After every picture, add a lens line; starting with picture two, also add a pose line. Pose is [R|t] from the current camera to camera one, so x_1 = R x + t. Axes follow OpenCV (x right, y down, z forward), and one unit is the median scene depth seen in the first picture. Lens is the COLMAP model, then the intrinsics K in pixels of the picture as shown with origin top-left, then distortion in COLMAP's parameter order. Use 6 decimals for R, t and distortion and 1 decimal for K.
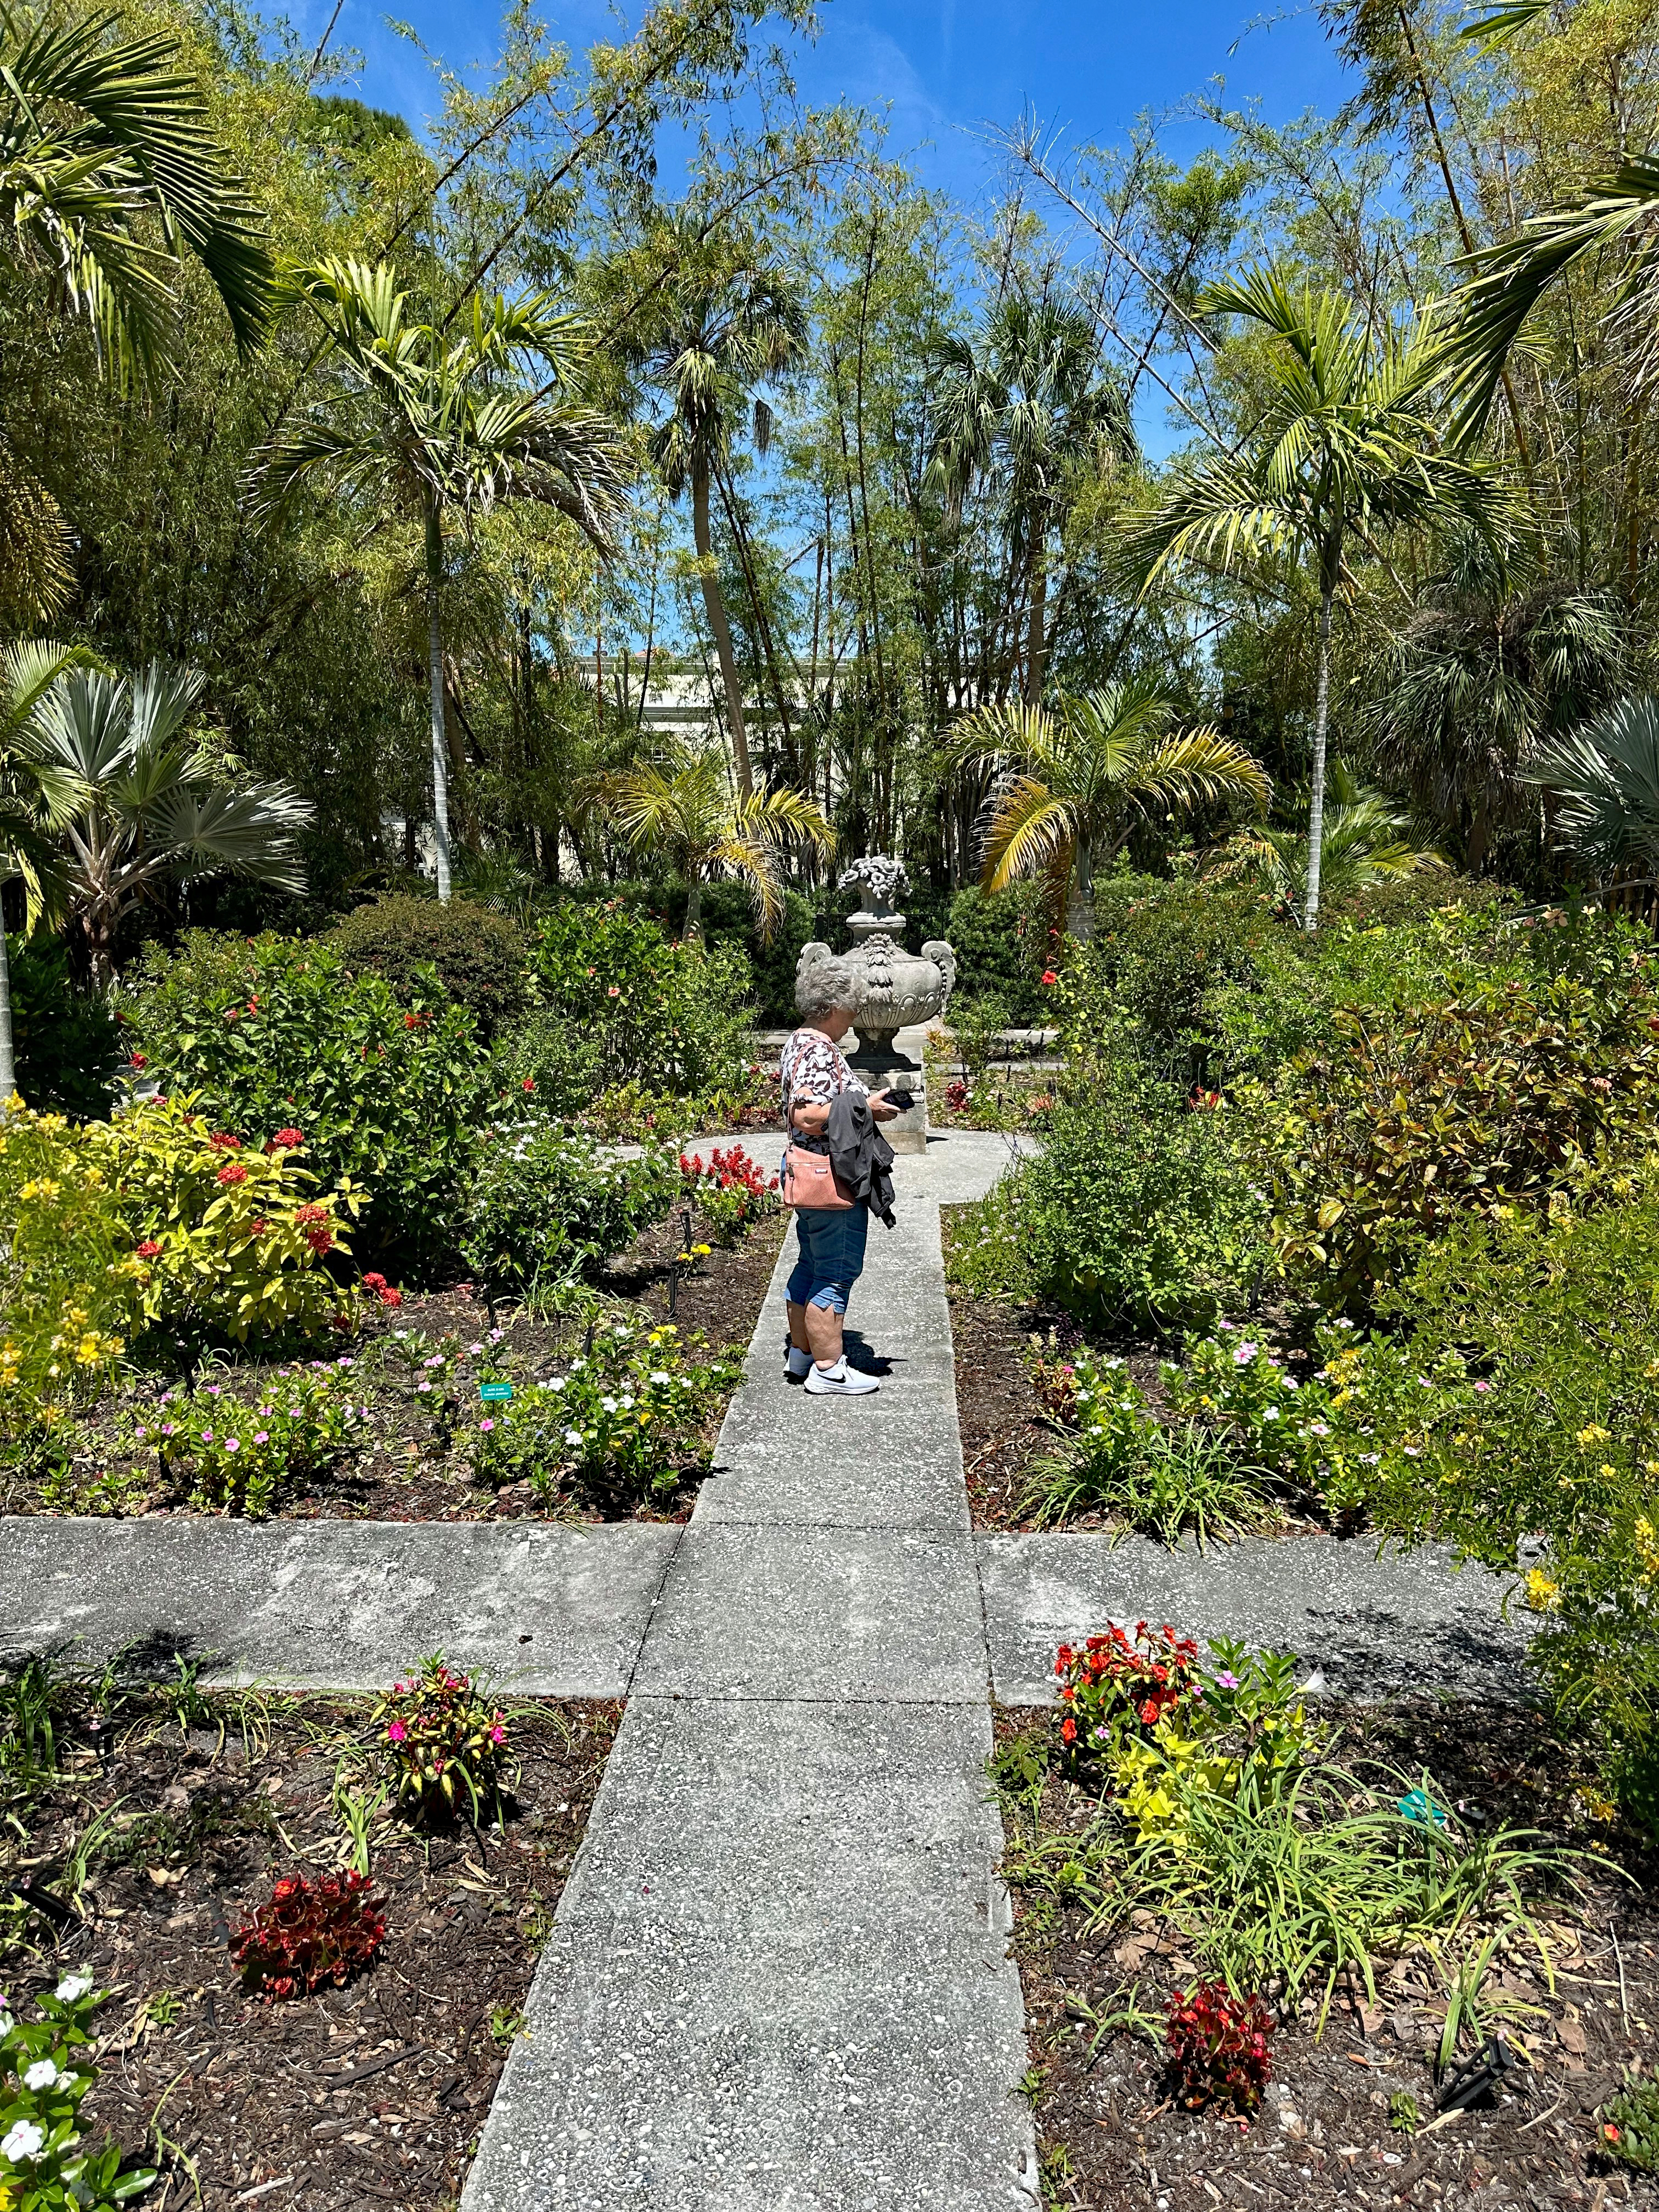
lens RADIAL K [[1547.9, 0, 830.2], [0, 1547.9, 1105.1], [0, 0, 1]] dist [-0.002095, -0.001123]
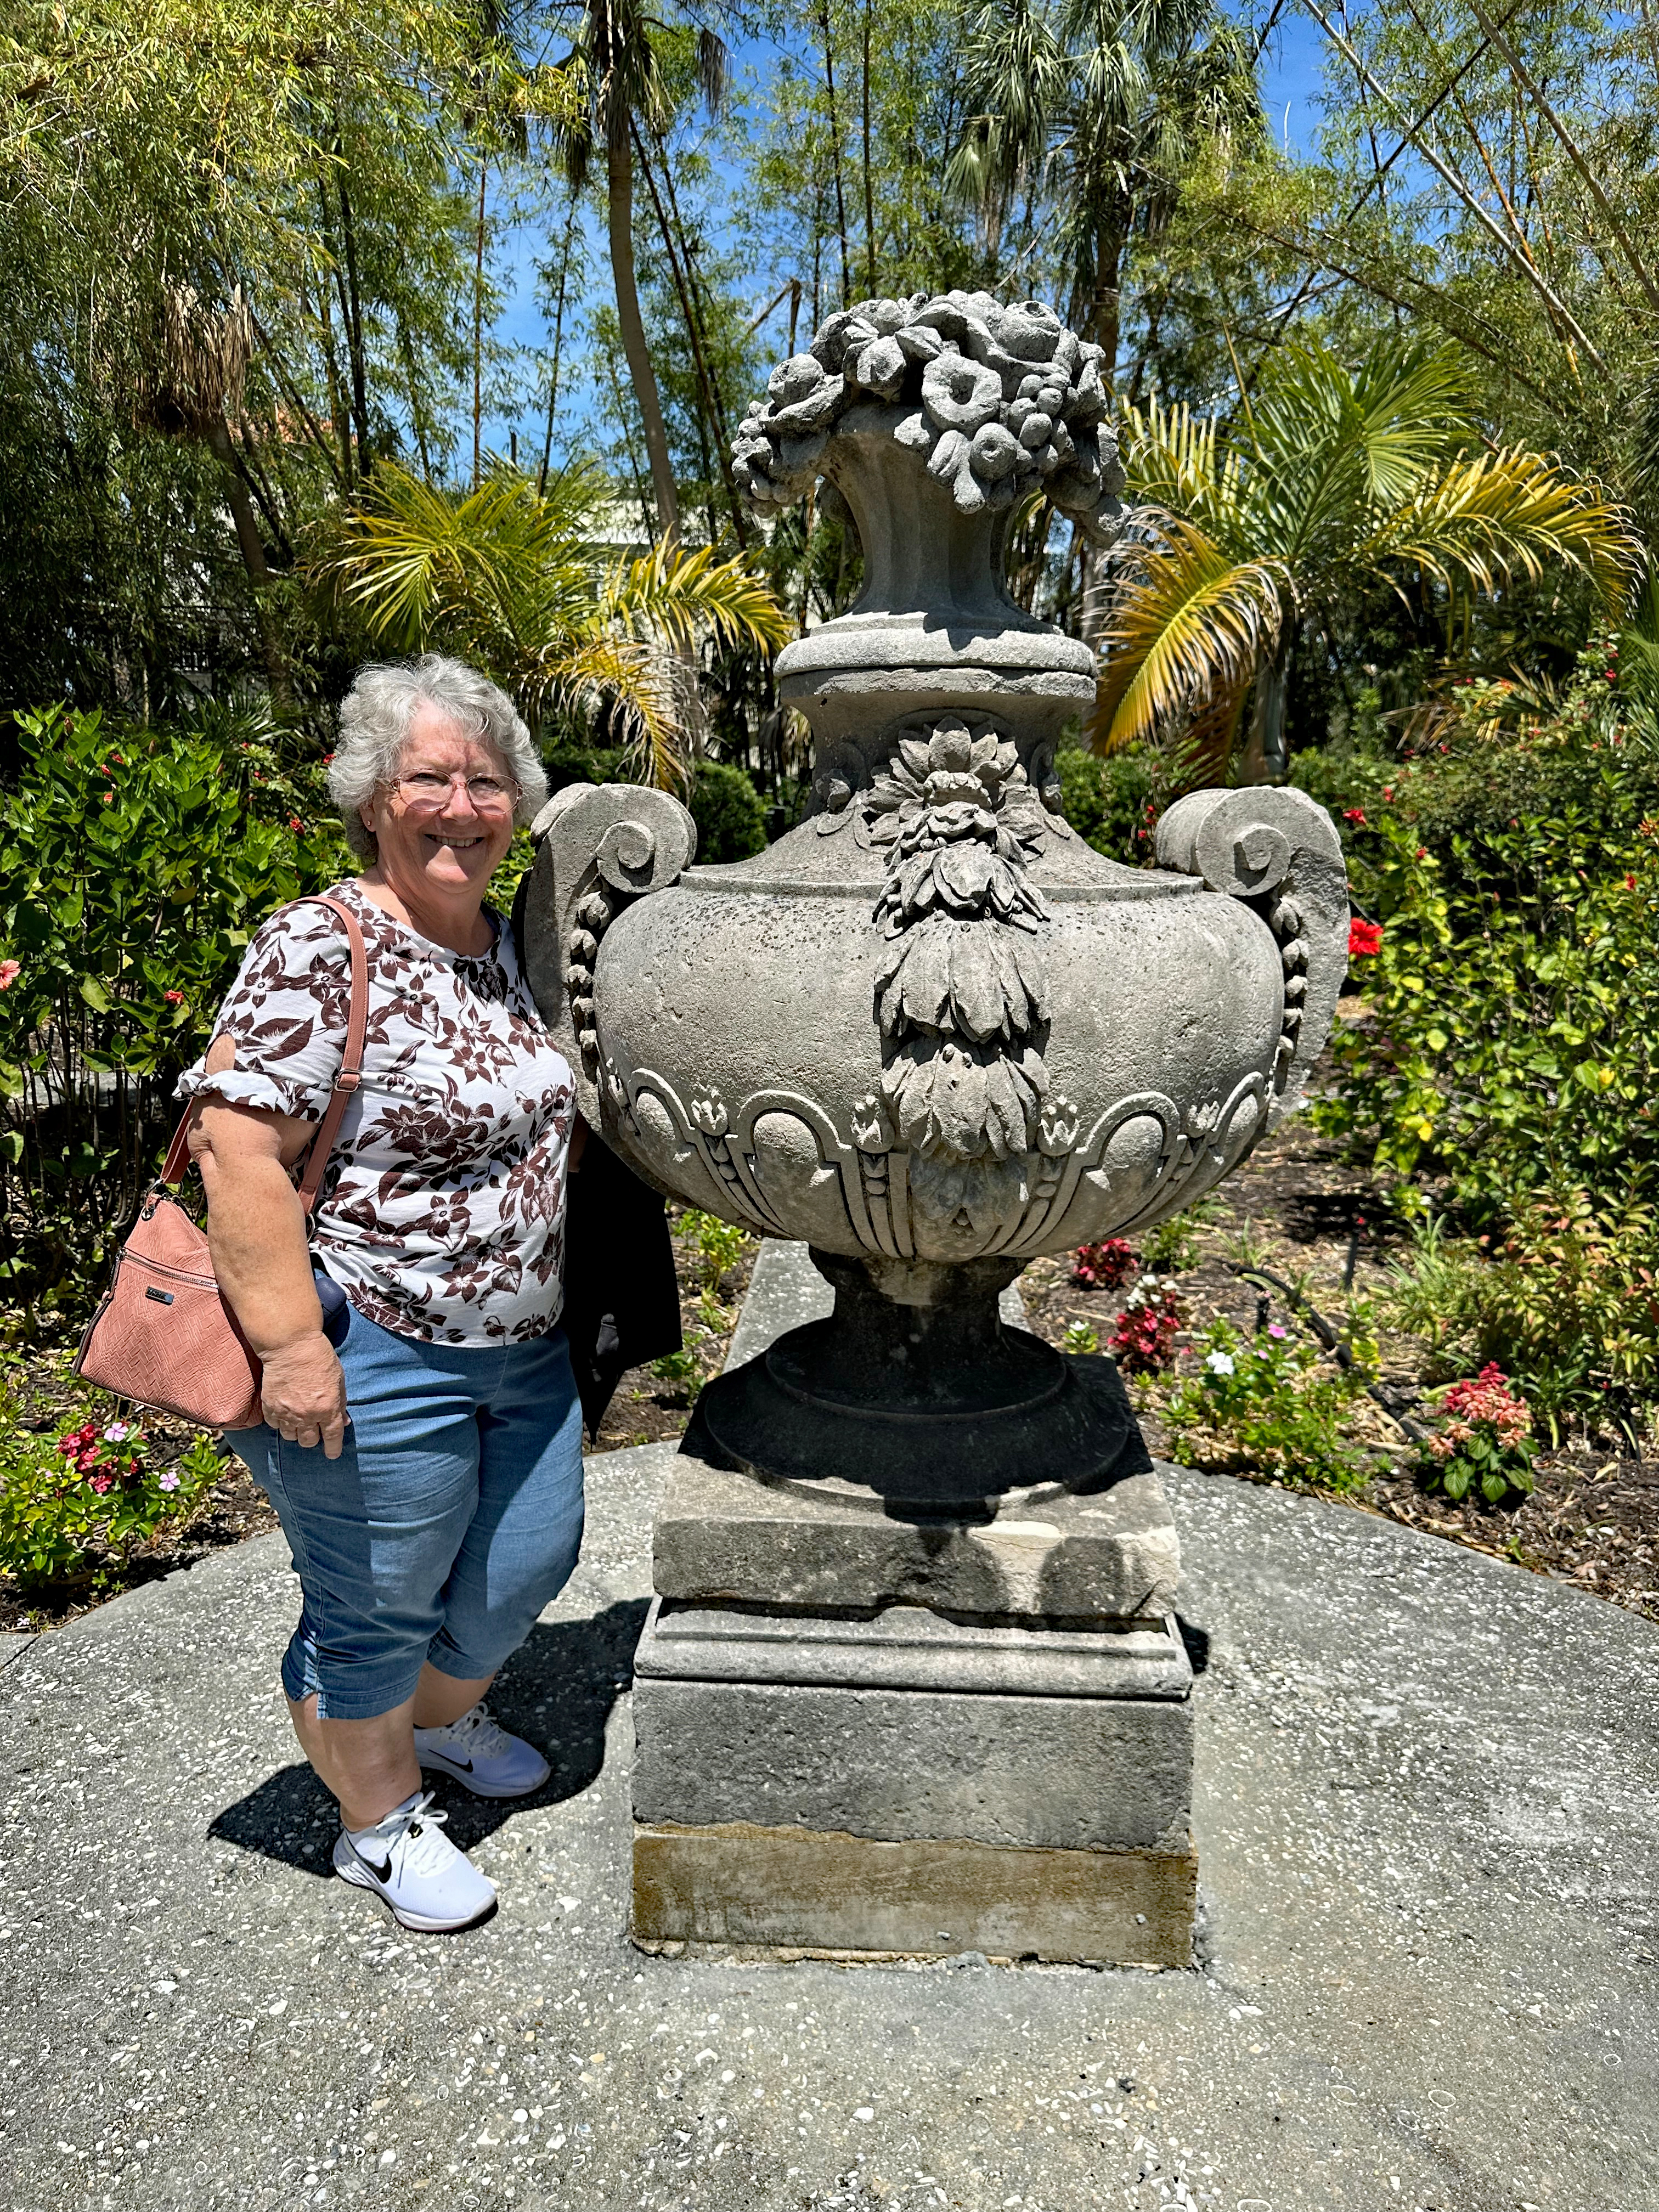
lens RADIAL K [[1547.9, 0, 830.2], [0, 1547.9, 1105.1], [0, 0, 1]] dist [-0.002095, -0.001123]
pose [[0.999782, 0.015561, 0.013924, 0.005893], [-0.016192, 0.998790, 0.046440, -0.029117], [-0.013185, -0.046656, 0.998824, 0.313315]]
